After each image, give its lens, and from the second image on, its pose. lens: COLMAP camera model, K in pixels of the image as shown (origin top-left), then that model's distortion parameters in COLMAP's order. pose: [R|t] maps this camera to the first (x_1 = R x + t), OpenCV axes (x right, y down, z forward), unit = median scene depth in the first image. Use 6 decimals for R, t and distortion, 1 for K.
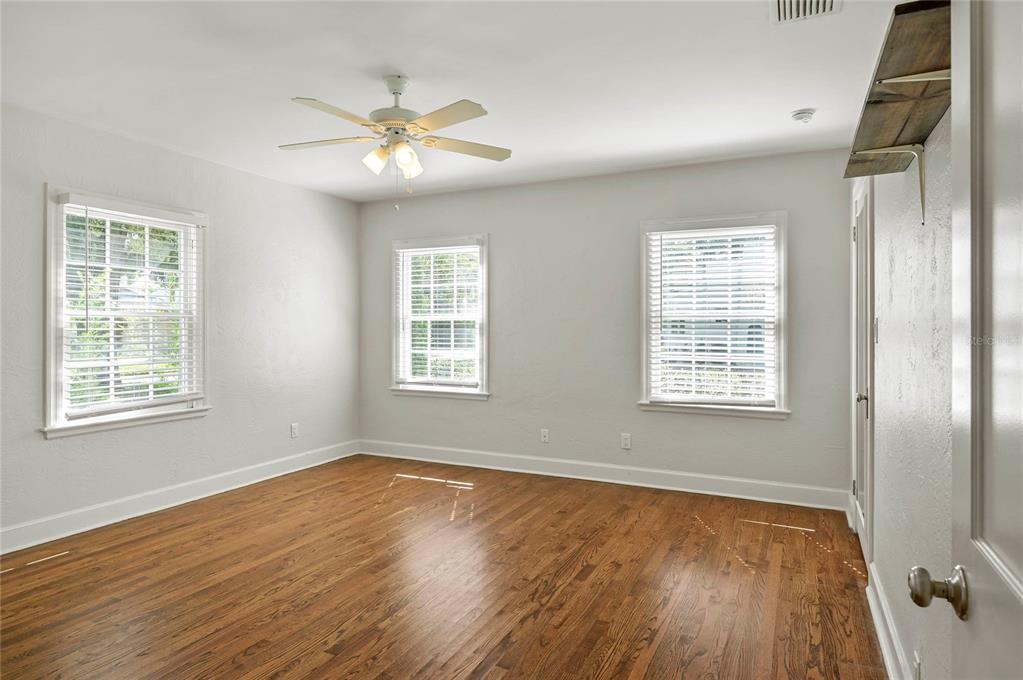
lens RADIAL K [[594.5, 0, 511.5], [0, 594.5, 340.0], [0, 0, 1]] dist [-0.000629, -0.000682]
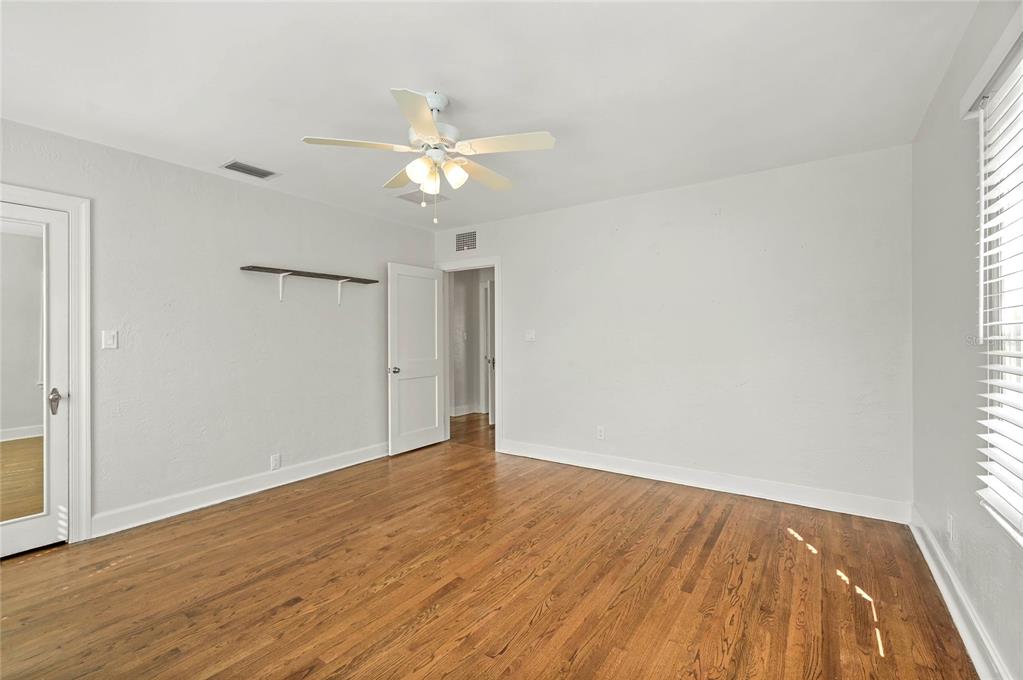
lens RADIAL K [[445.7, 0, 508.7], [0, 445.7, 320.4], [0, 0, 1]] dist [0.001382, 0.000239]
pose [[-0.987722, 0.009727, 0.155916, -0.437176], [0.007743, 0.999881, -0.013324, -0.037013], [-0.156028, -0.011954, -0.987680, 1.739419]]
